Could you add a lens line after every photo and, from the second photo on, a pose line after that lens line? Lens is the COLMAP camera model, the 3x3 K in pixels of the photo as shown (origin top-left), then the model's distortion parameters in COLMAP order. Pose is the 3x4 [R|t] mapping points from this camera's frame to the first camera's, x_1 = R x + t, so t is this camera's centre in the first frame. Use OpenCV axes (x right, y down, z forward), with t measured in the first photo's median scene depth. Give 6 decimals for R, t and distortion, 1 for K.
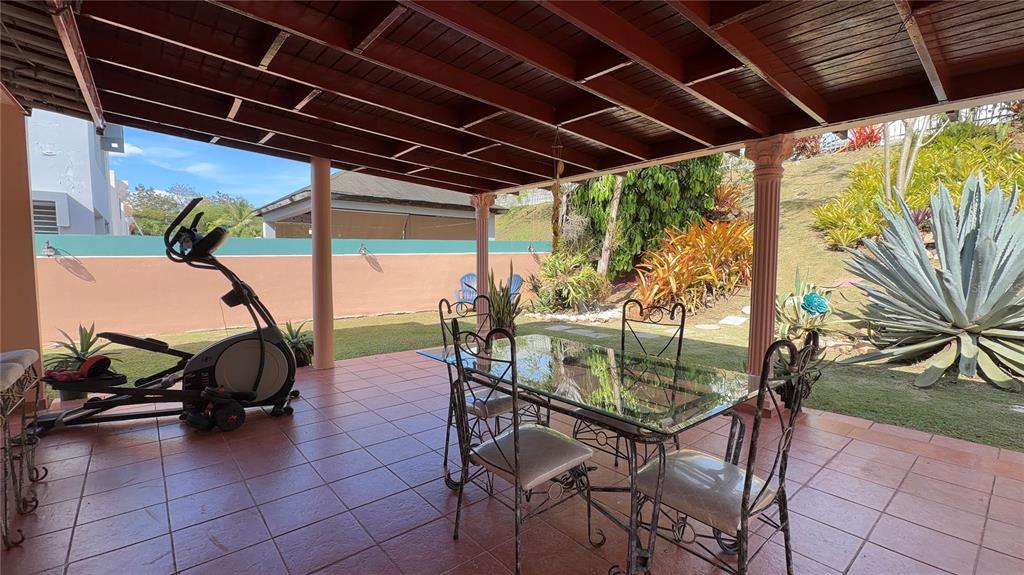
lens RADIAL K [[449.9, 0, 510.4], [0, 449.9, 283.8], [0, 0, 1]] dist [-0.004349, 0.008279]
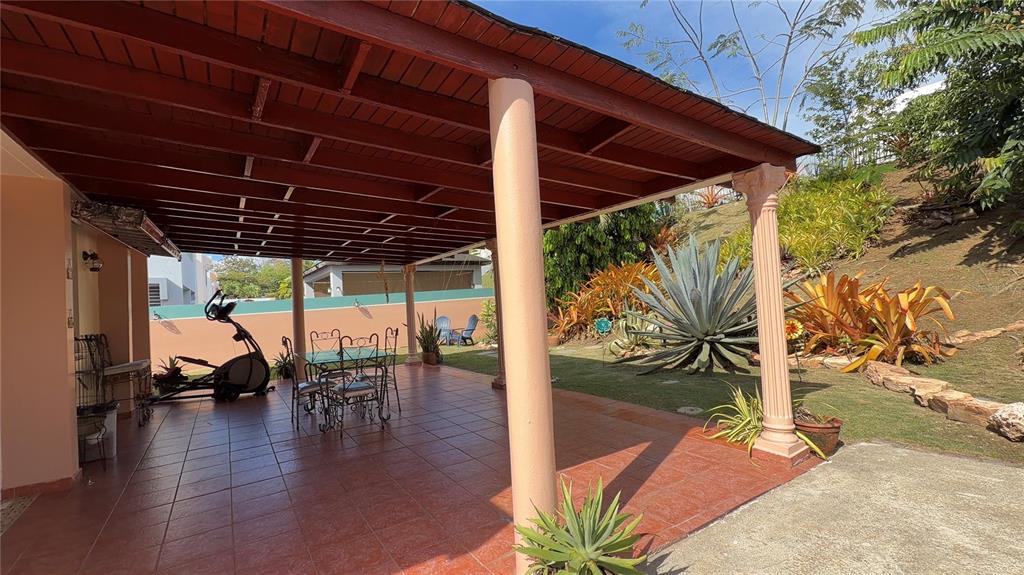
lens RADIAL K [[449.9, 0, 511.8], [0, 449.9, 289.0], [0, 0, 1]] dist [-0.004349, 0.008279]
pose [[0.990592, -0.059385, -0.123292, 0.824005], [0.049817, 0.995607, -0.079284, 0.037970], [0.127459, 0.072396, 0.989198, -0.809566]]
